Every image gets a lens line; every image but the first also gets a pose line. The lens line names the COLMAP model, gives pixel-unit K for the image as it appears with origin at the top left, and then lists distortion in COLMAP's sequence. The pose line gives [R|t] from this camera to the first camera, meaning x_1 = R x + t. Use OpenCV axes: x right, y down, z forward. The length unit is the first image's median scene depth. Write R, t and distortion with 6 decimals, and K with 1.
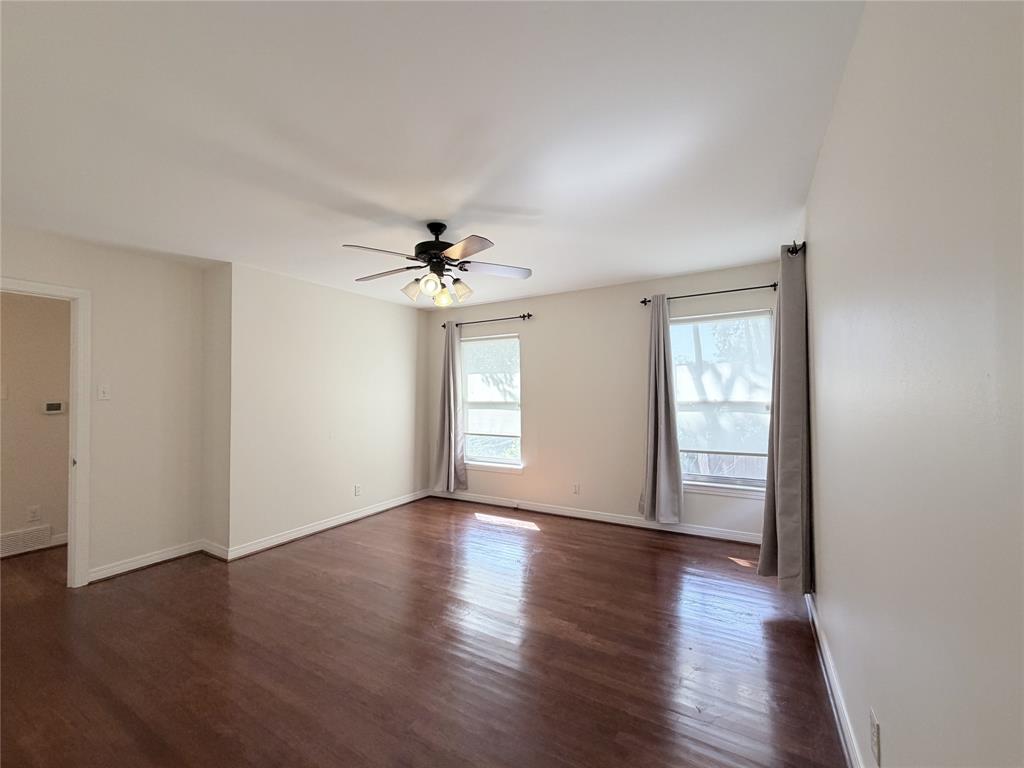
lens RADIAL K [[410.4, 0, 511.2], [0, 410.4, 382.5], [0, 0, 1]] dist [0.000794, 0.000186]
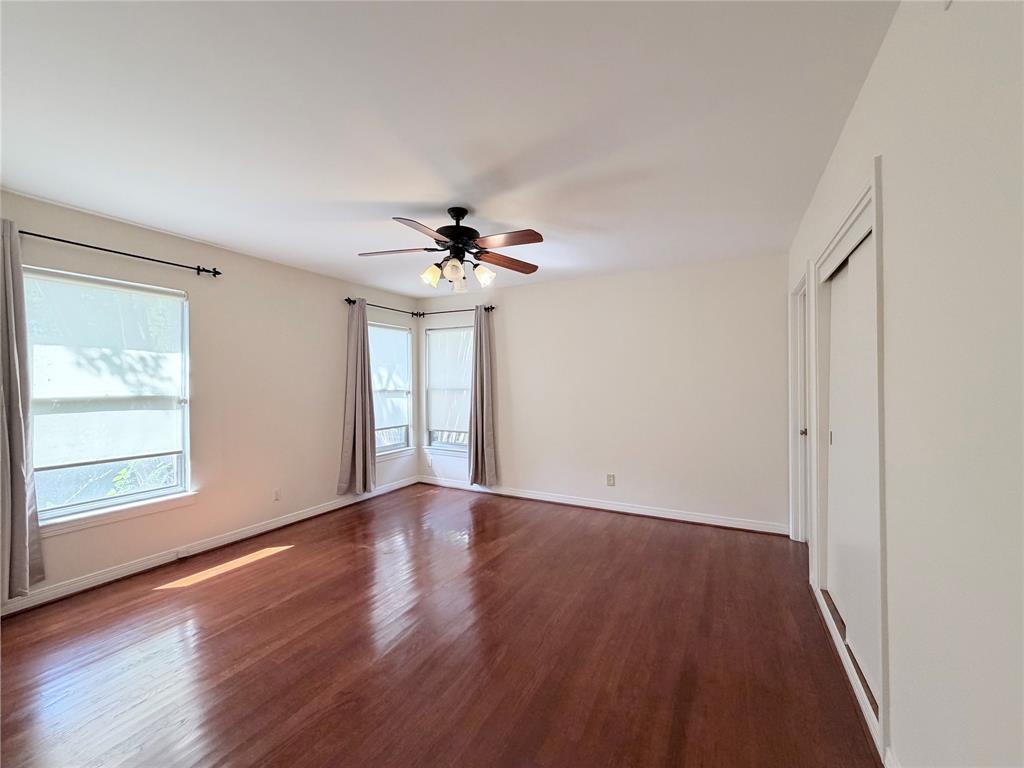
lens RADIAL K [[410.4, 0, 511.2], [0, 410.4, 382.5], [0, 0, 1]] dist [0.000794, 0.000186]
pose [[-0.029624, 0.006679, 0.999539, -0.657524], [-0.018239, 0.999808, -0.007222, 0.020589], [-0.999395, -0.018444, -0.029497, 0.503003]]
